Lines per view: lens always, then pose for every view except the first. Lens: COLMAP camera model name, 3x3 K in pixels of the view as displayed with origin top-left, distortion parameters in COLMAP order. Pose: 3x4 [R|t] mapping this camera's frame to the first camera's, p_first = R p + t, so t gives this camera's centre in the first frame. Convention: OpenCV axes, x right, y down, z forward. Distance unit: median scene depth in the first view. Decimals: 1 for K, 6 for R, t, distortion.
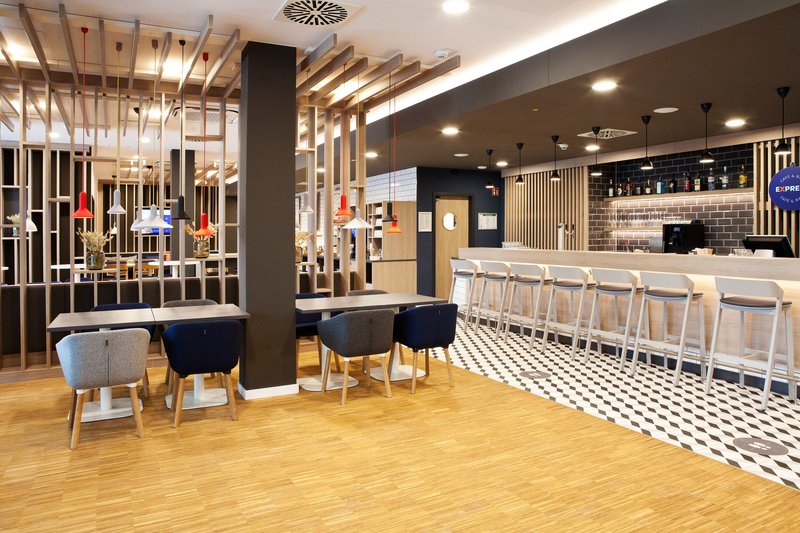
lens RADIAL K [[553.0, 0, 399.8], [0, 553.0, 234.0], [0, 0, 1]] dist [-0.071876, 0.045514]
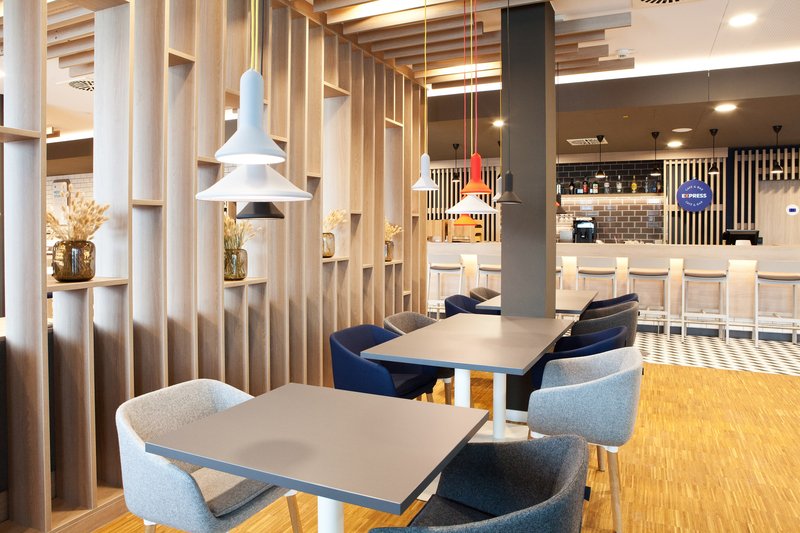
lens RADIAL K [[553.0, 0, 399.8], [0, 553.0, 234.0], [0, 0, 1]] dist [-0.071876, 0.045514]
pose [[0.794708, -0.000417, 0.606992, -0.689372], [-0.005809, 0.999949, 0.008293, 0.005794], [-0.606964, -0.010117, 0.794665, 0.342473]]
